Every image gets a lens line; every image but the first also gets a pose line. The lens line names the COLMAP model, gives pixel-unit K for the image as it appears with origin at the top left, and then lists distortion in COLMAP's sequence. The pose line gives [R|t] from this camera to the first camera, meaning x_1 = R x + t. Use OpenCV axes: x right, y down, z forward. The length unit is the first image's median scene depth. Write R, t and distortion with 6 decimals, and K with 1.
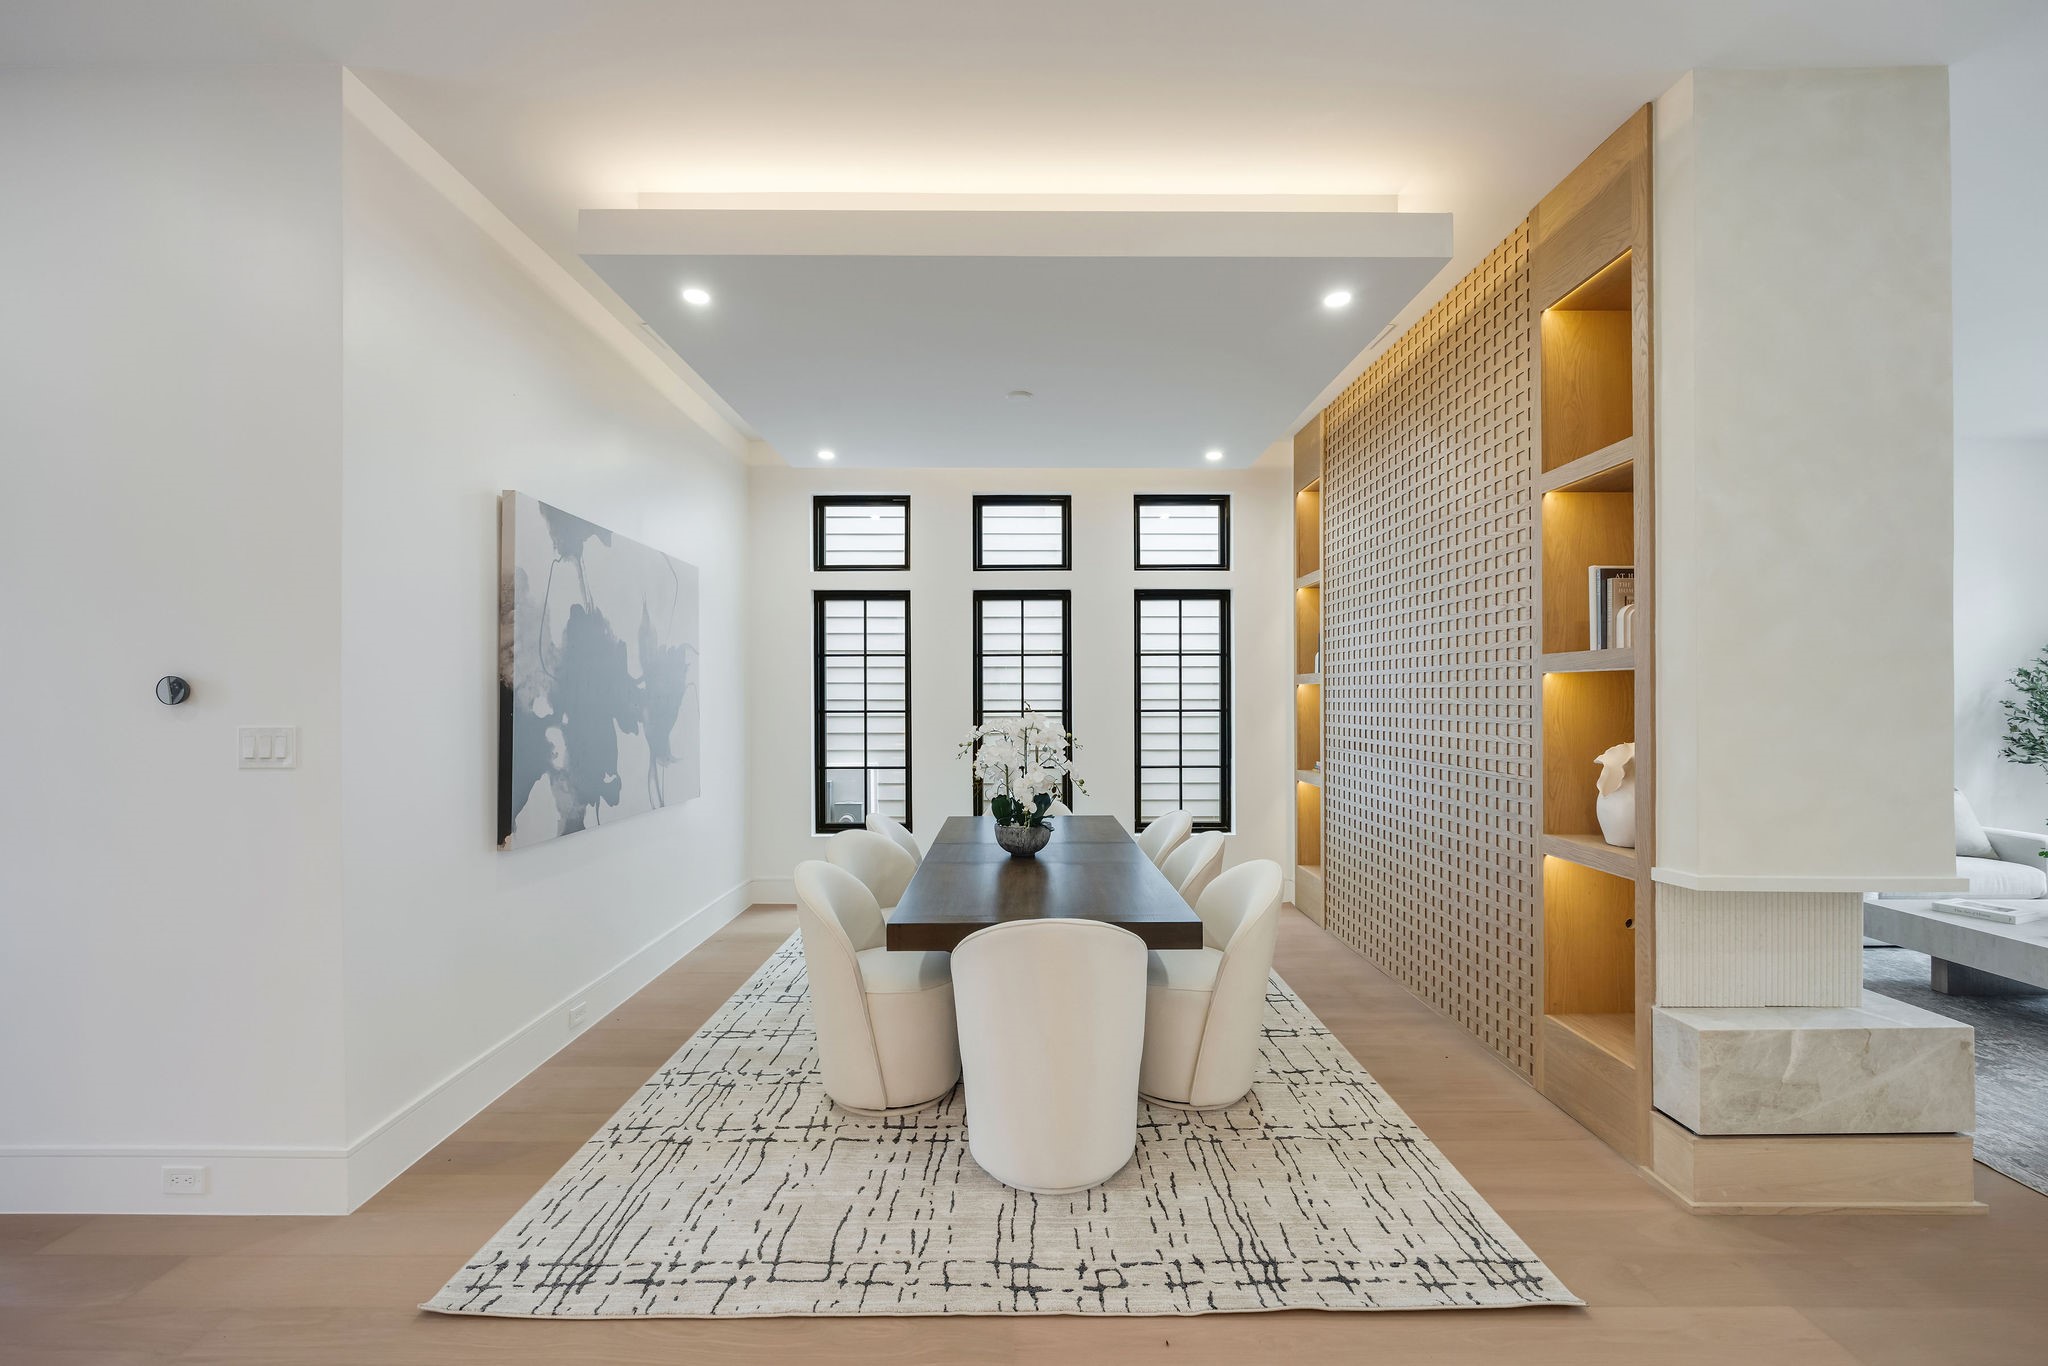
lens RADIAL K [[814.0, 0, 1032.2], [0, 814.0, 696.4], [0, 0, 1]] dist [-0.004050, -0.000213]
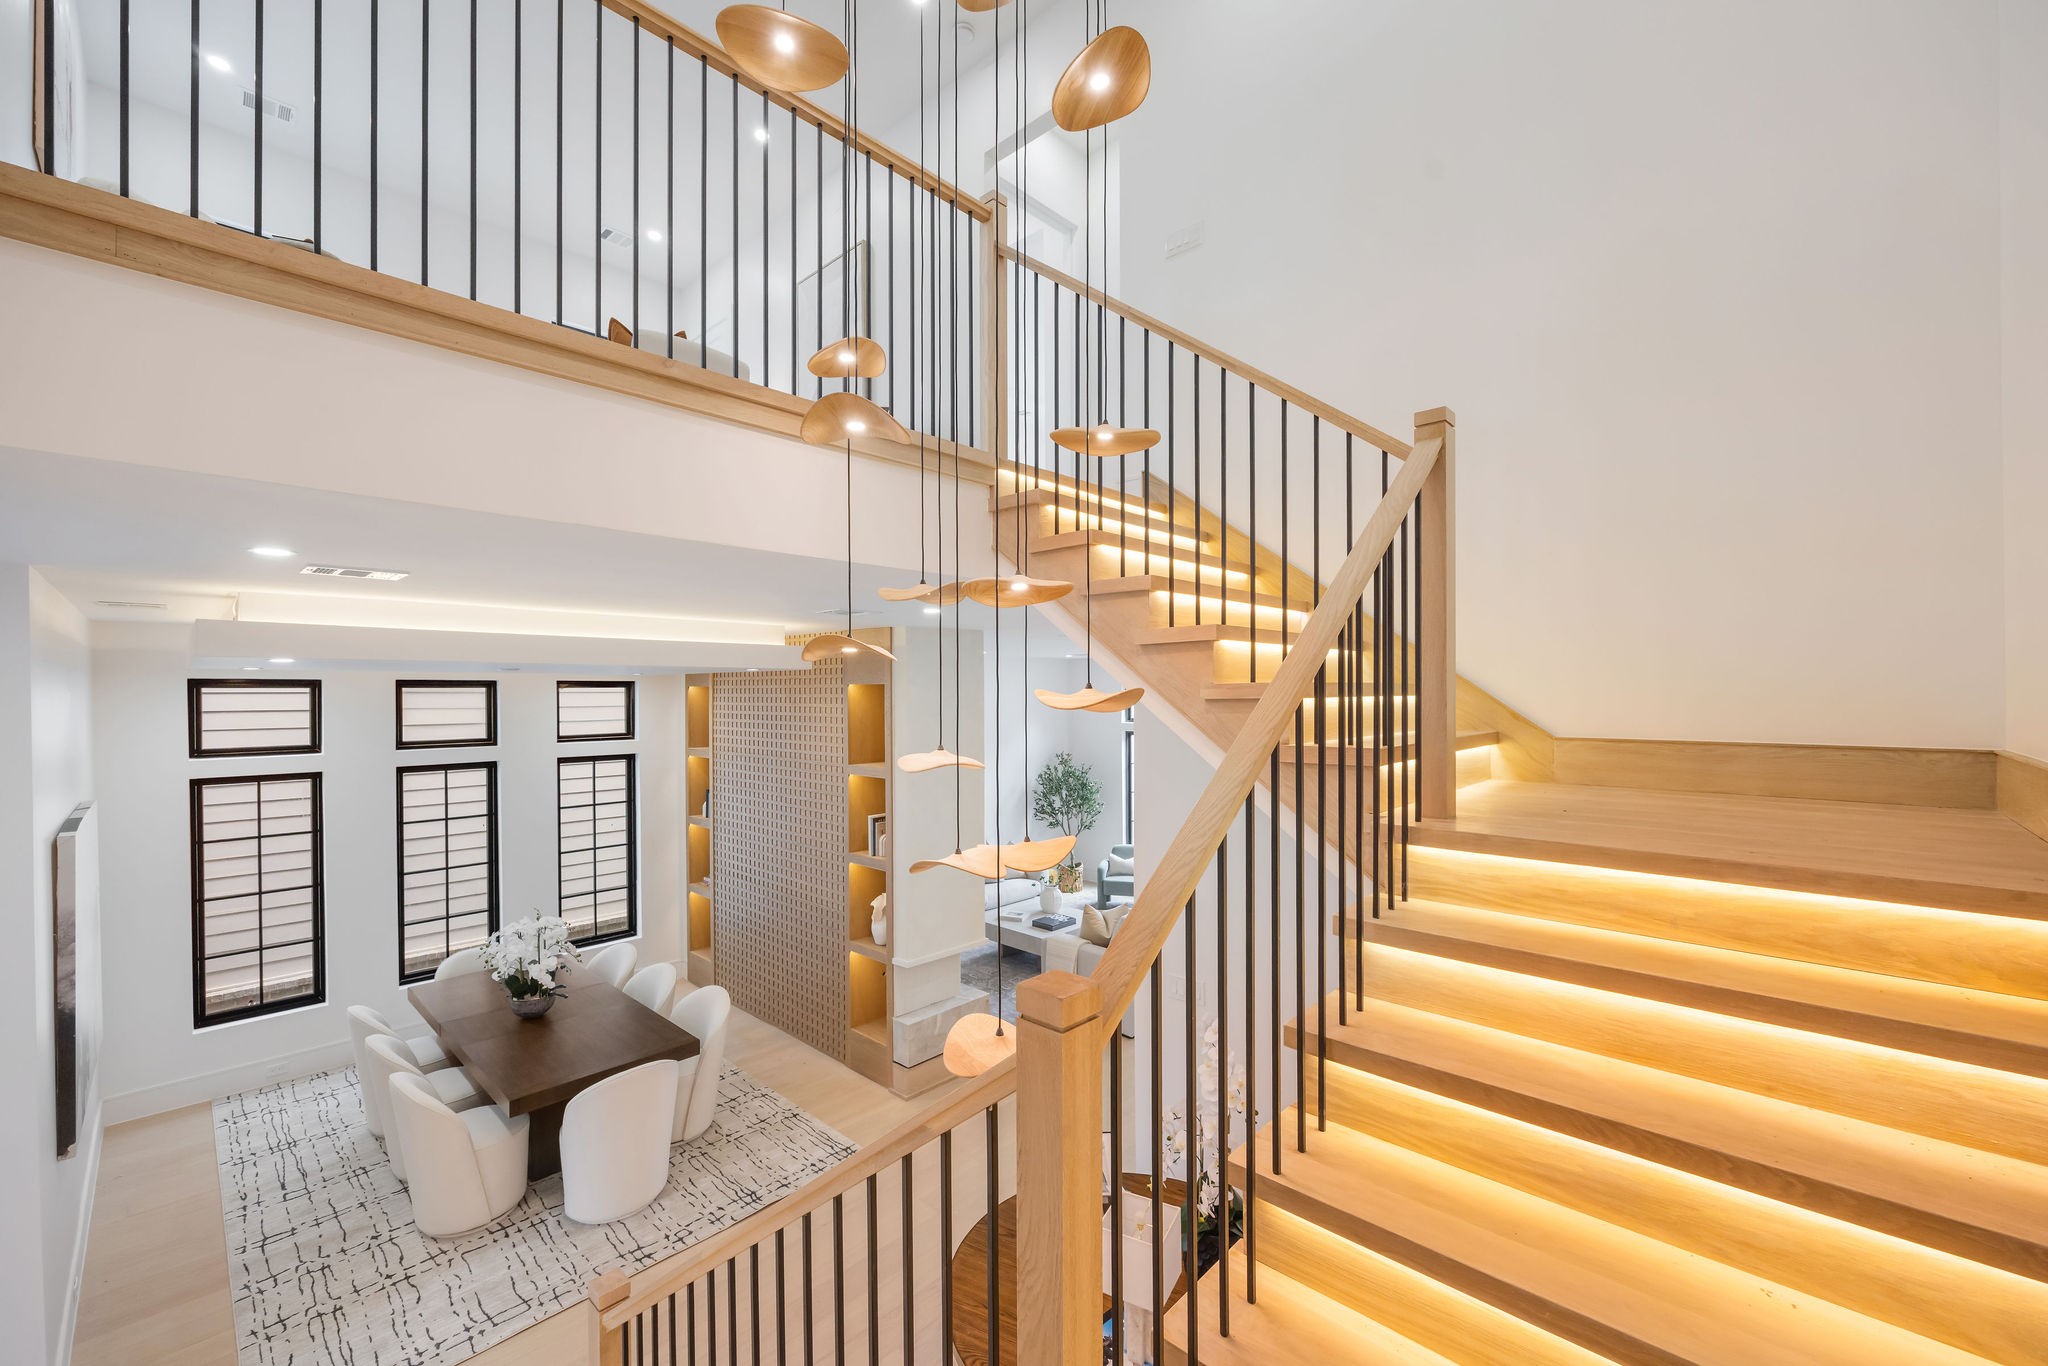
lens RADIAL K [[814.0, 0, 1014.2], [0, 814.0, 693.0], [0, 0, 1]] dist [-0.004050, -0.000213]
pose [[0.698282, -0.005676, 0.715800, -0.567708], [0.003212, 0.999983, 0.004797, -0.483635], [-0.715815, -0.001051, 0.698289, -0.757657]]
